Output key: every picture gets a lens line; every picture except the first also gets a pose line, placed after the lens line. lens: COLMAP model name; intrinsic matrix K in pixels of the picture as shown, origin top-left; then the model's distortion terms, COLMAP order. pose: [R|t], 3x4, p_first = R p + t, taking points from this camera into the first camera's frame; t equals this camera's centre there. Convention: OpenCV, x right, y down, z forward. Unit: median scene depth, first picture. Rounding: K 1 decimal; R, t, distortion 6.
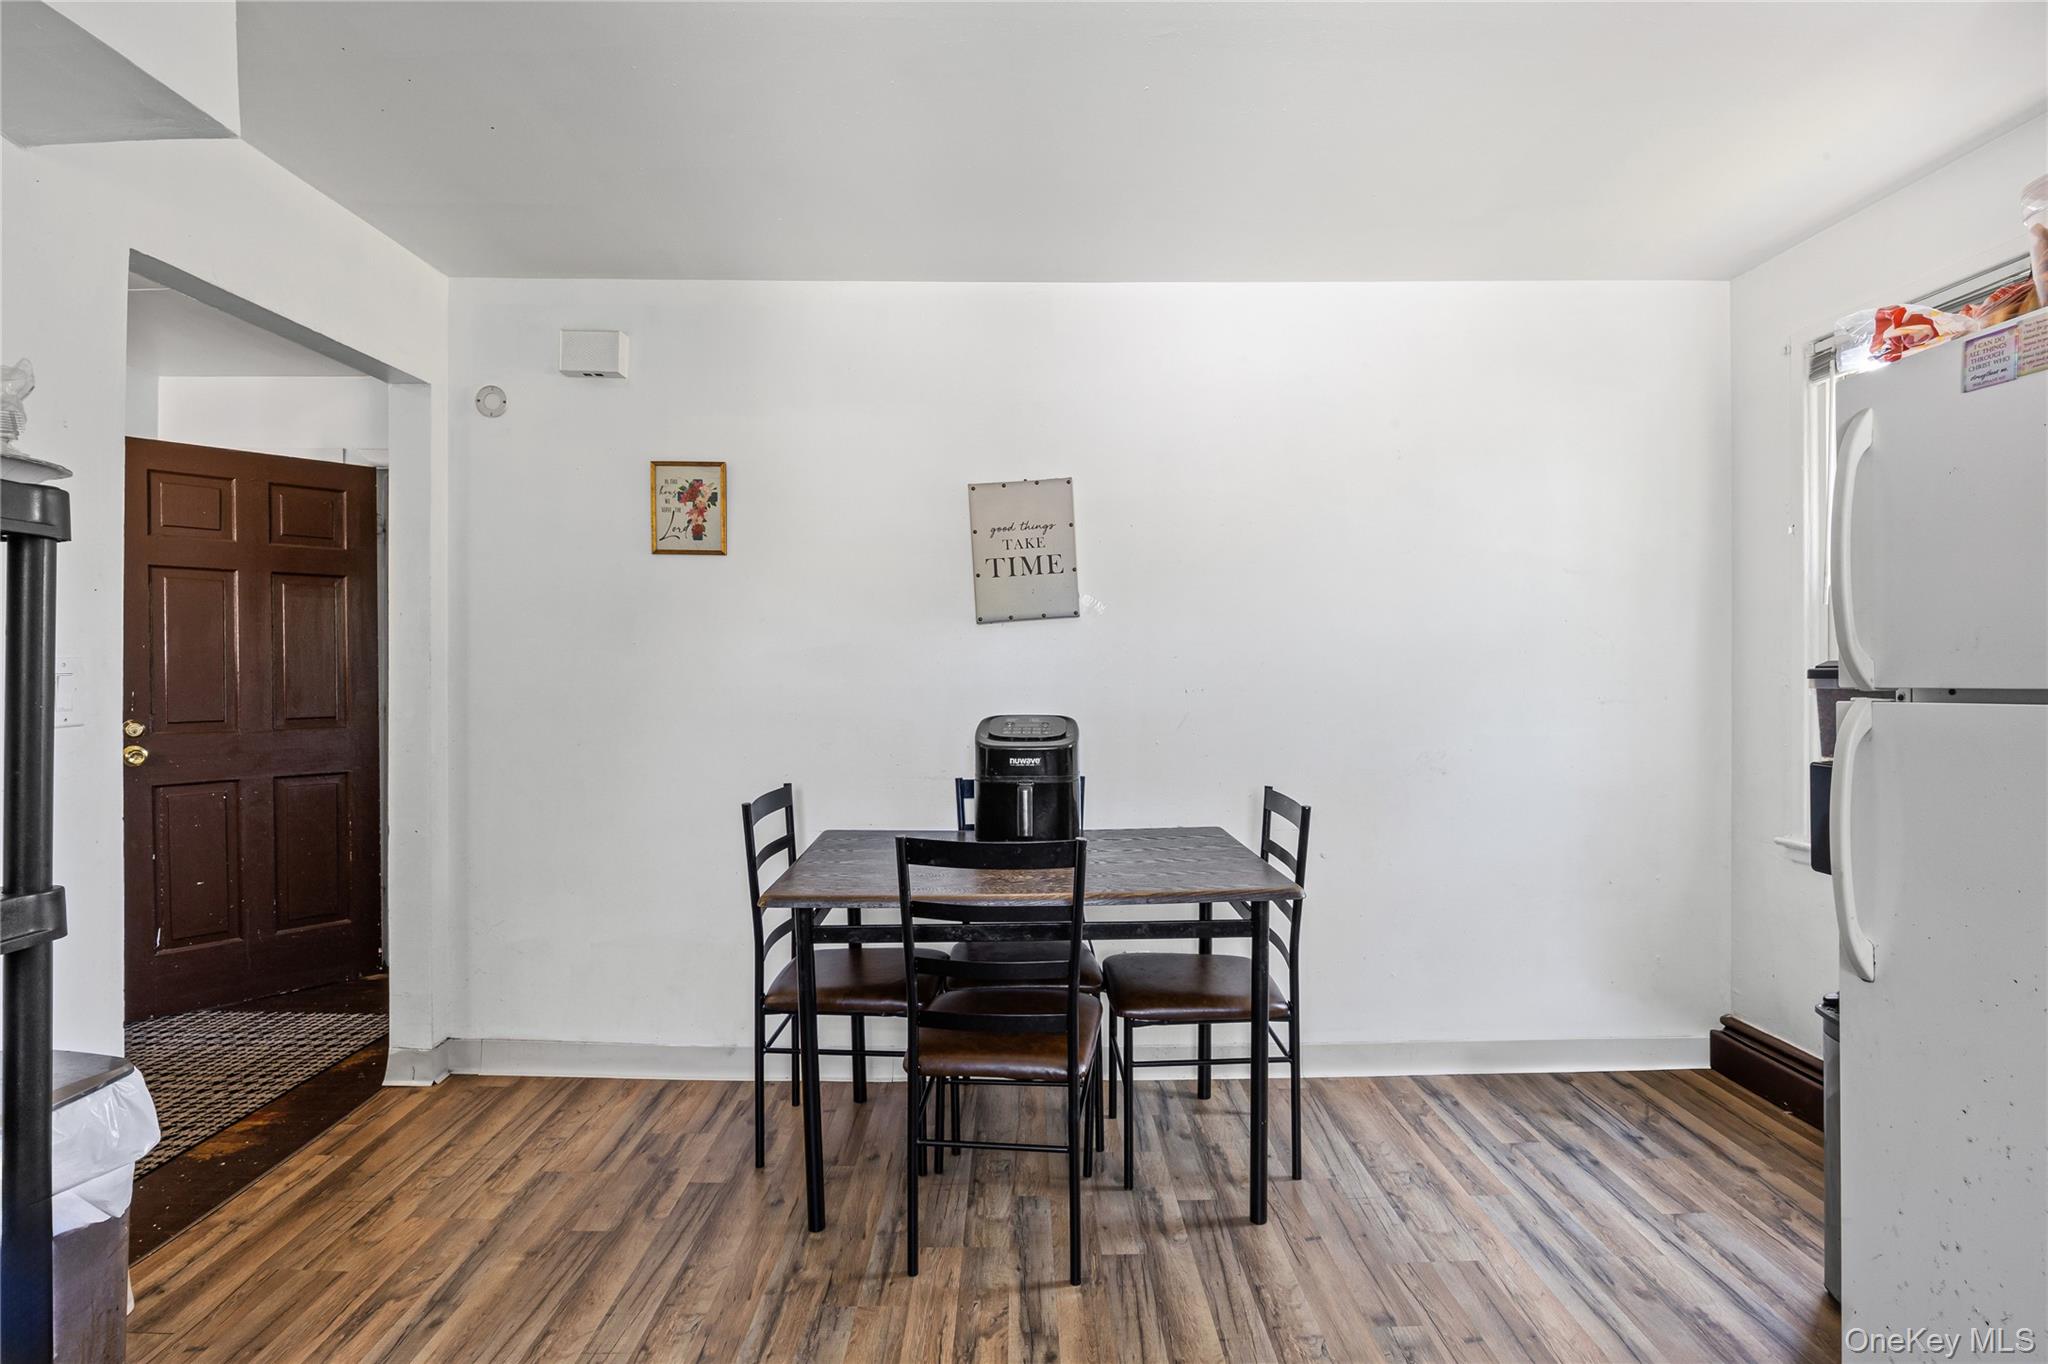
lens RADIAL K [[1006.1, 0, 1026.3], [0, 1006.1, 678.9], [0, 0, 1]] dist [-0.006455, -0.001029]
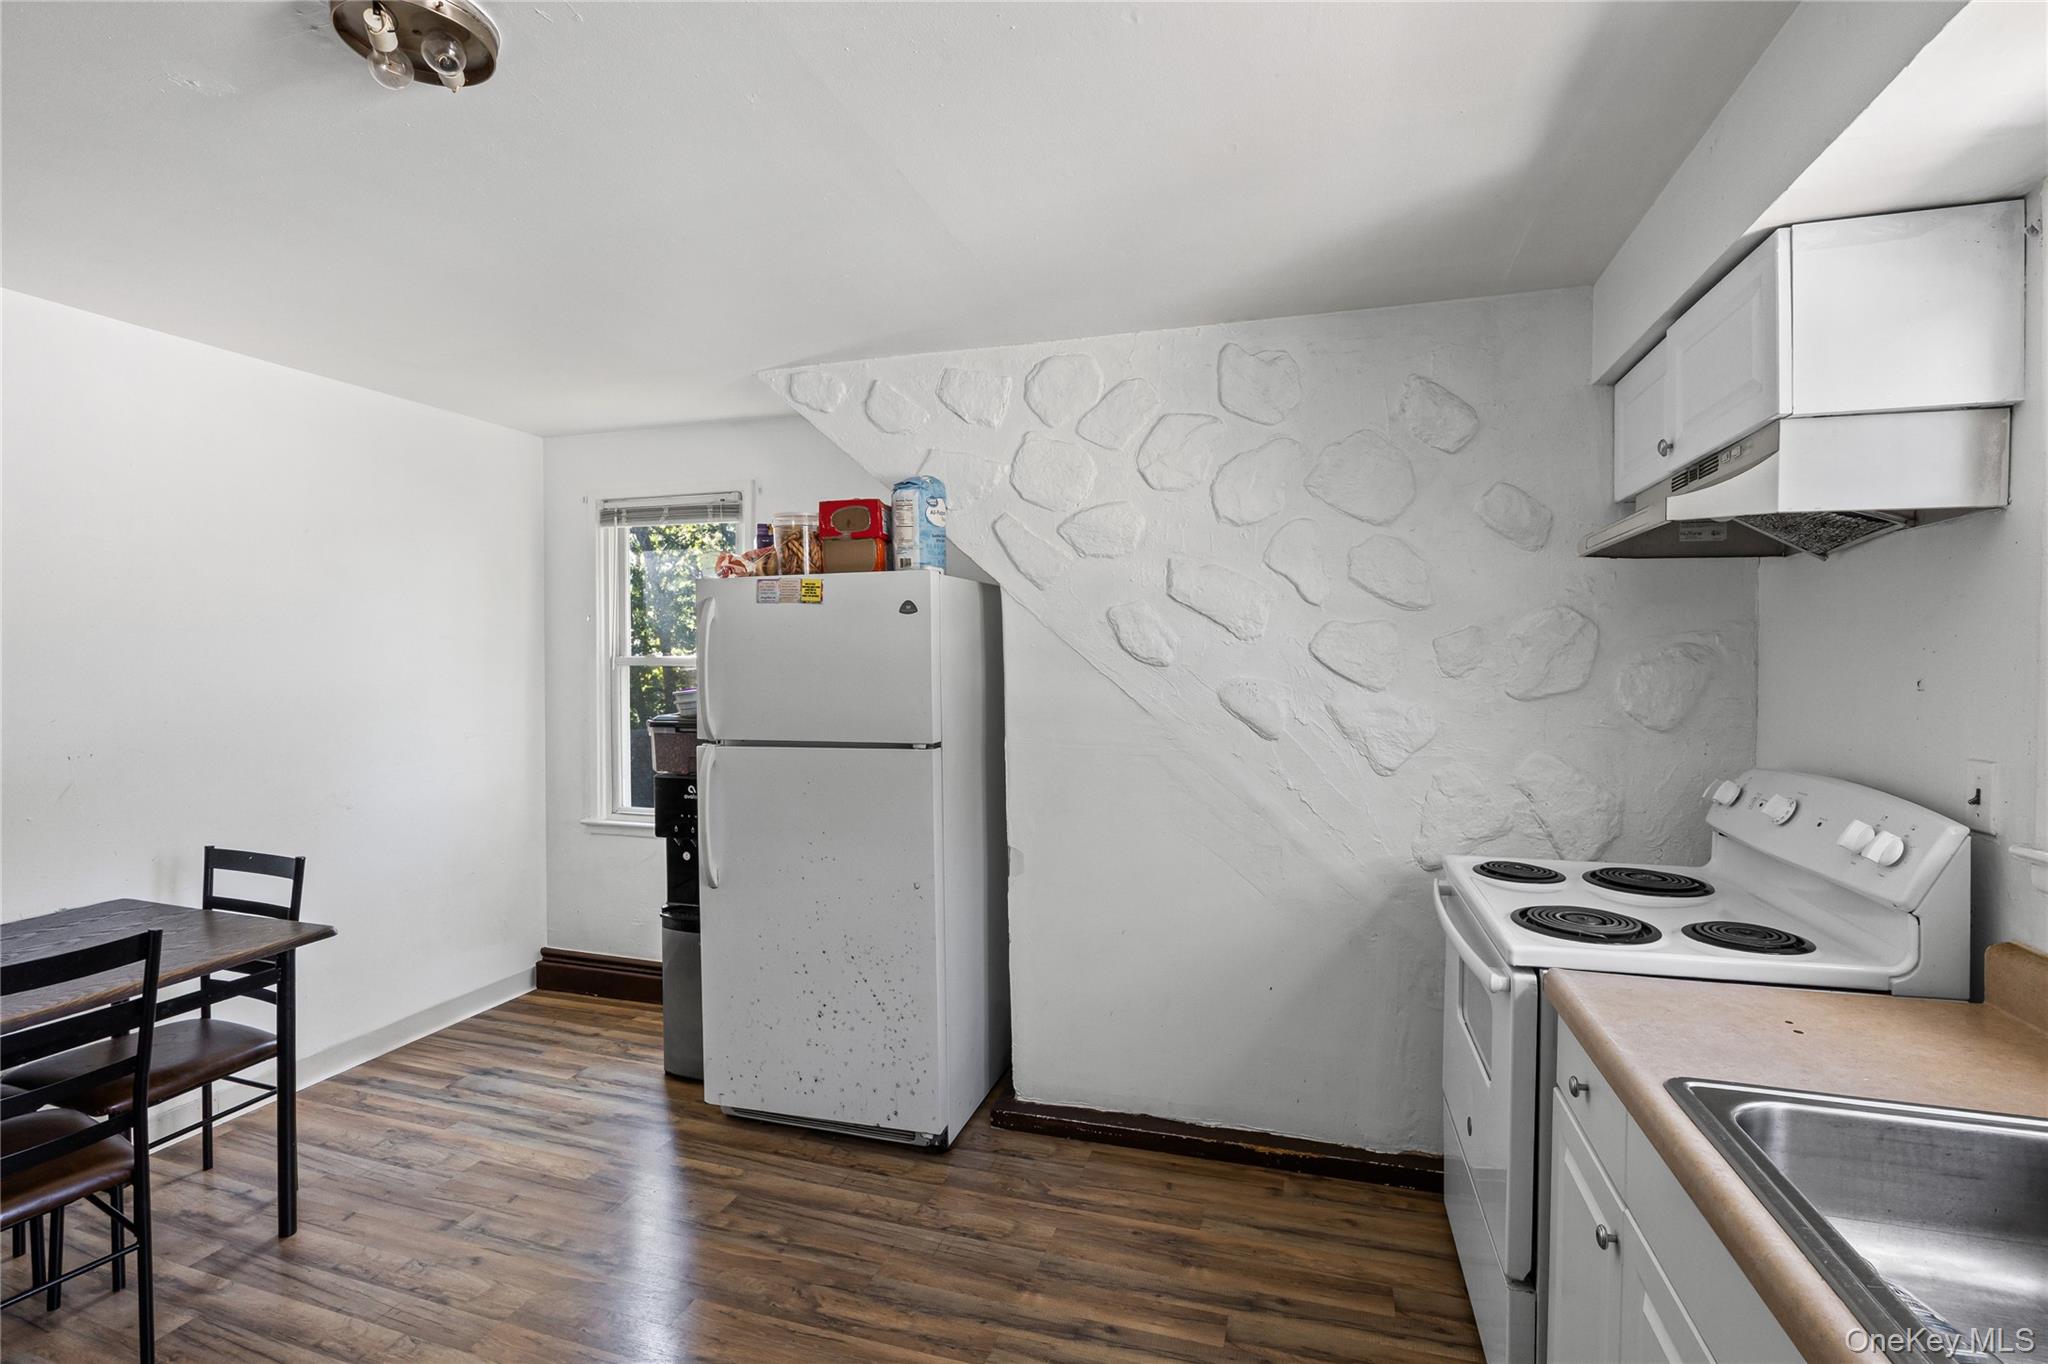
lens RADIAL K [[946.0, 0, 1022.7], [0, 946.0, 676.9], [0, 0, 1]] dist [-0.000067, 0.000028]
pose [[0.319164, -0.012647, 0.947615, -0.497249], [0.004164, 0.999920, 0.011942, -0.091749], [-0.947690, 0.000135, 0.319191, -0.116286]]
